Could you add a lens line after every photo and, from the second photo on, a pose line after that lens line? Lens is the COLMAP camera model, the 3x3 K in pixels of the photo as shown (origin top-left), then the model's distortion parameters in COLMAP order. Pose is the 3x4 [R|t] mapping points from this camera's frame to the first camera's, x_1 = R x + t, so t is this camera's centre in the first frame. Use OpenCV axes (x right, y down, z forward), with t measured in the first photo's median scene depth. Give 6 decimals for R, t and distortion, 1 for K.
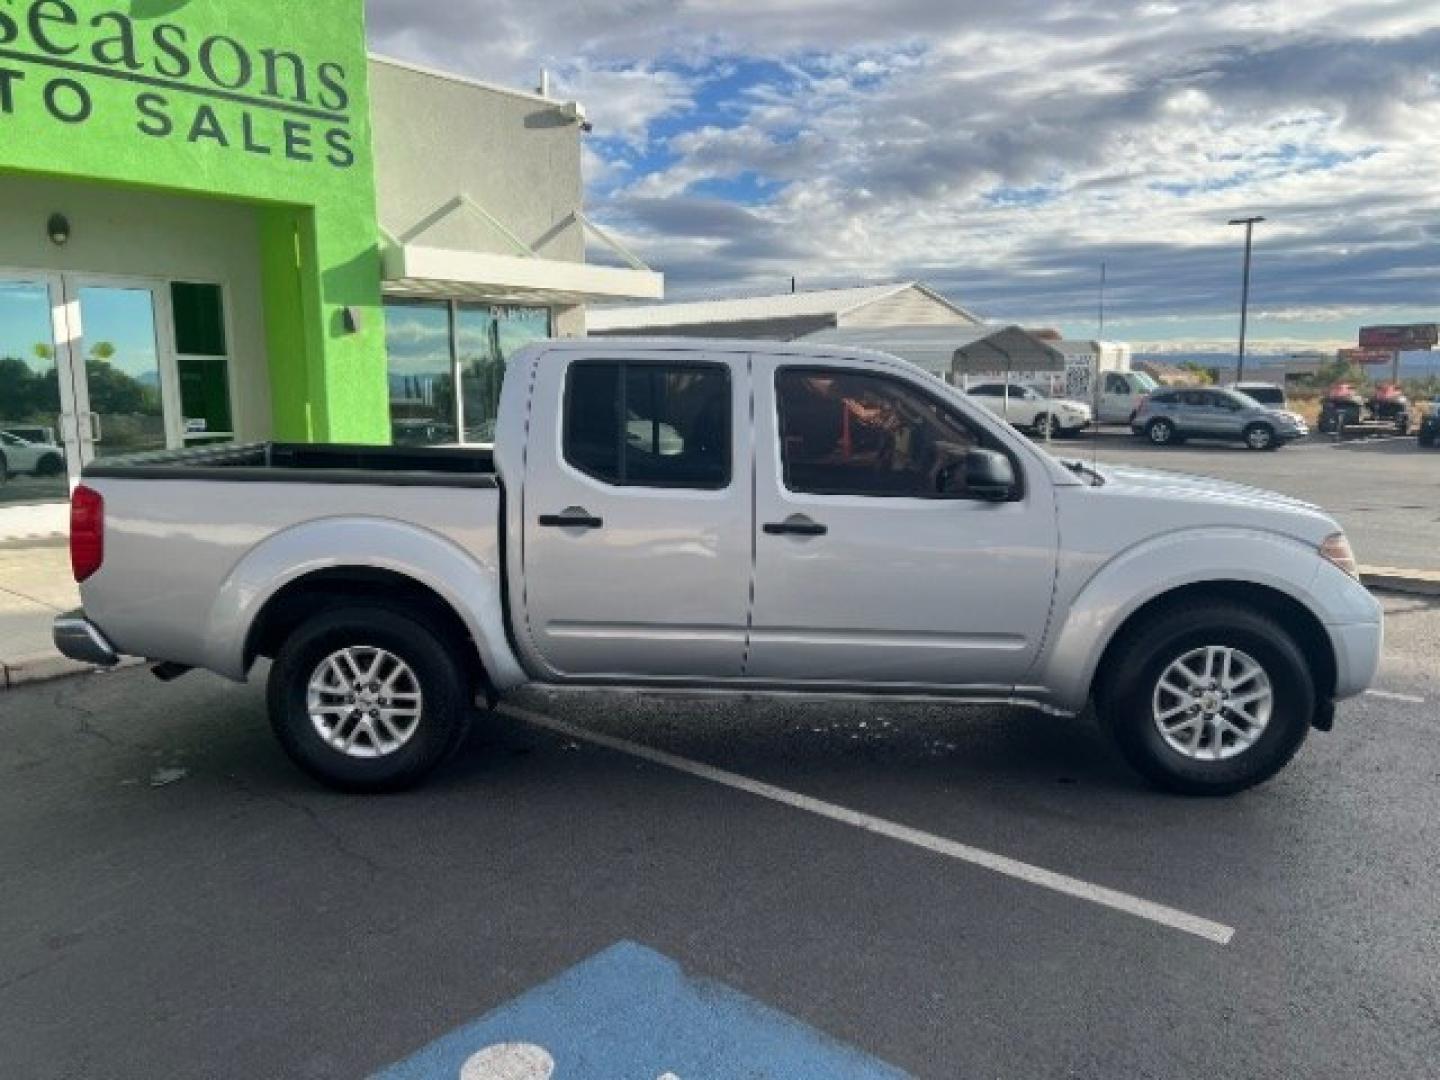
lens RADIAL K [[1086.9, 0, 726.0], [0, 1086.9, 552.2], [0, 0, 1]] dist [0.058077, -0.065098]
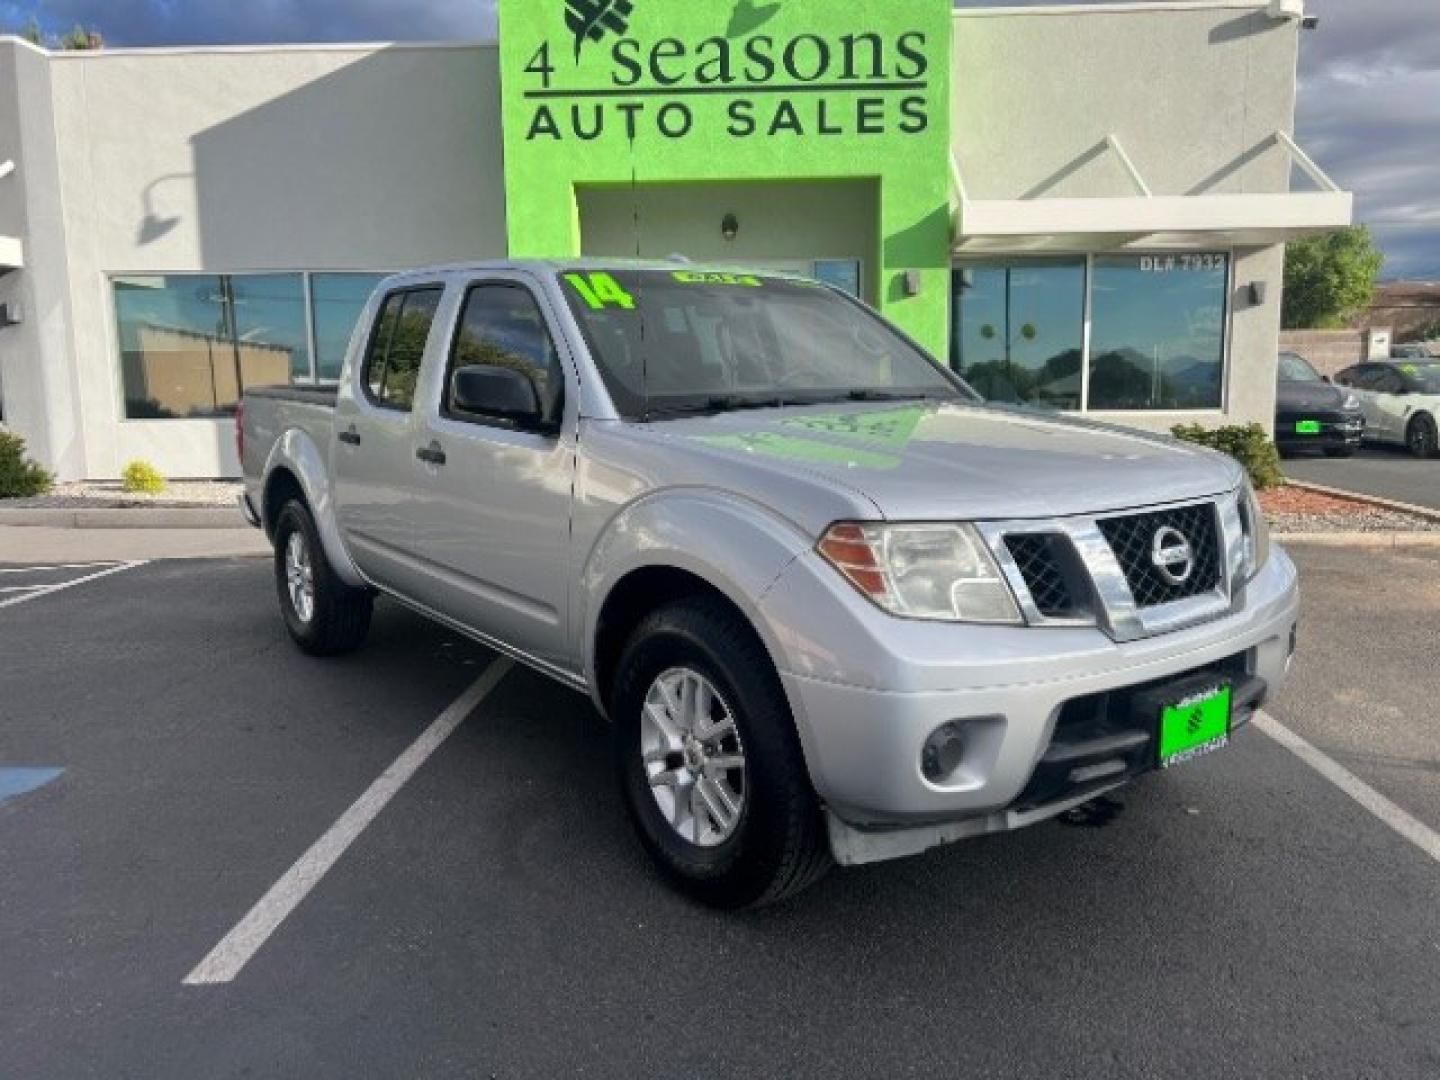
lens RADIAL K [[1087.7, 0, 711.5], [0, 1087.7, 538.4], [0, 0, 1]] dist [0.047086, -0.050932]
pose [[0.628028, 0.109406, -0.770462, 0.388176], [-0.107263, 0.992788, 0.053543, -0.010806], [0.770763, 0.049016, 0.635233, 0.242734]]
